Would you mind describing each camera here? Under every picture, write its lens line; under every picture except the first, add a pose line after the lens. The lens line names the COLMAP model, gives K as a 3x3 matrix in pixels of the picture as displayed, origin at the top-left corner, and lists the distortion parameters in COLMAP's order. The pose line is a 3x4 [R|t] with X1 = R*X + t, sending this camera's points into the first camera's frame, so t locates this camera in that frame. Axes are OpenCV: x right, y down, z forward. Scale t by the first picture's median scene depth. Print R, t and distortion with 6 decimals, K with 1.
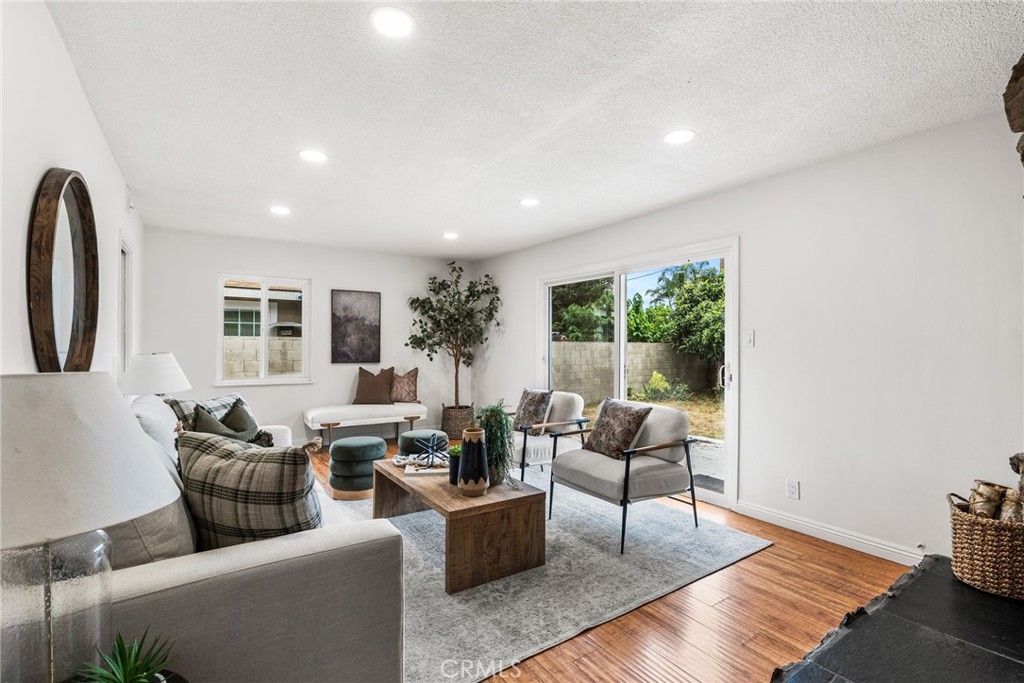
lens RADIAL K [[472.1, 0, 512.0], [0, 472.1, 341.5], [0, 0, 1]] dist [-0.002473, 0.000094]
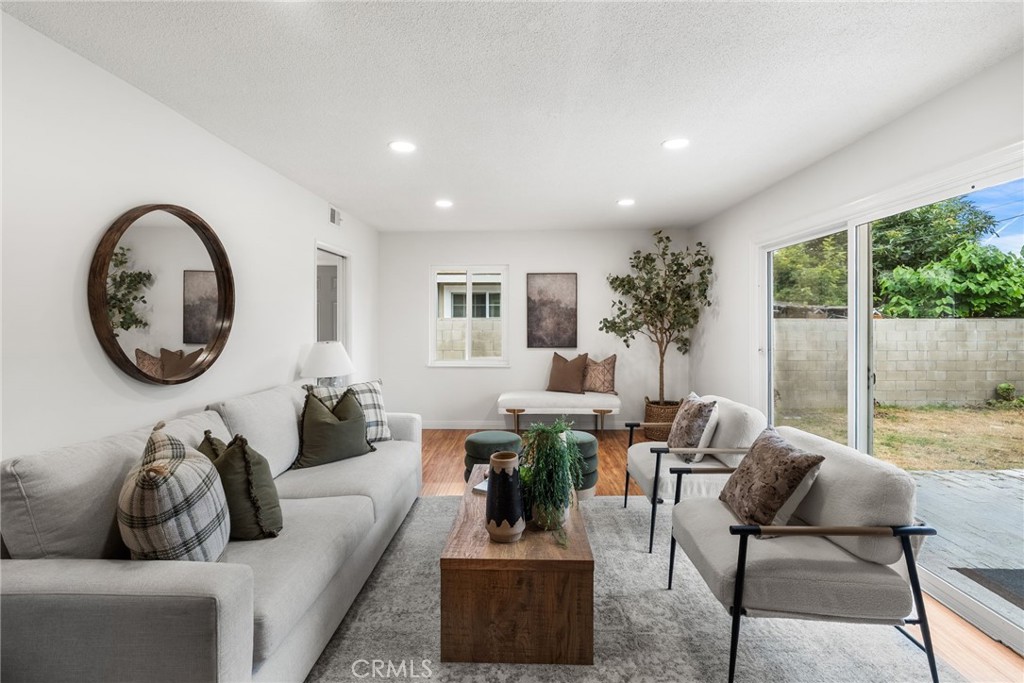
lens RADIAL K [[475.0, 0, 512.0], [0, 475.0, 318.5], [0, 0, 1]] dist [-0.000623, -0.000164]
pose [[0.815680, -0.007715, -0.578452, 0.166039], [0.010738, 0.999941, 0.001806, -0.016914], [0.578404, -0.007685, 0.815714, 0.159932]]
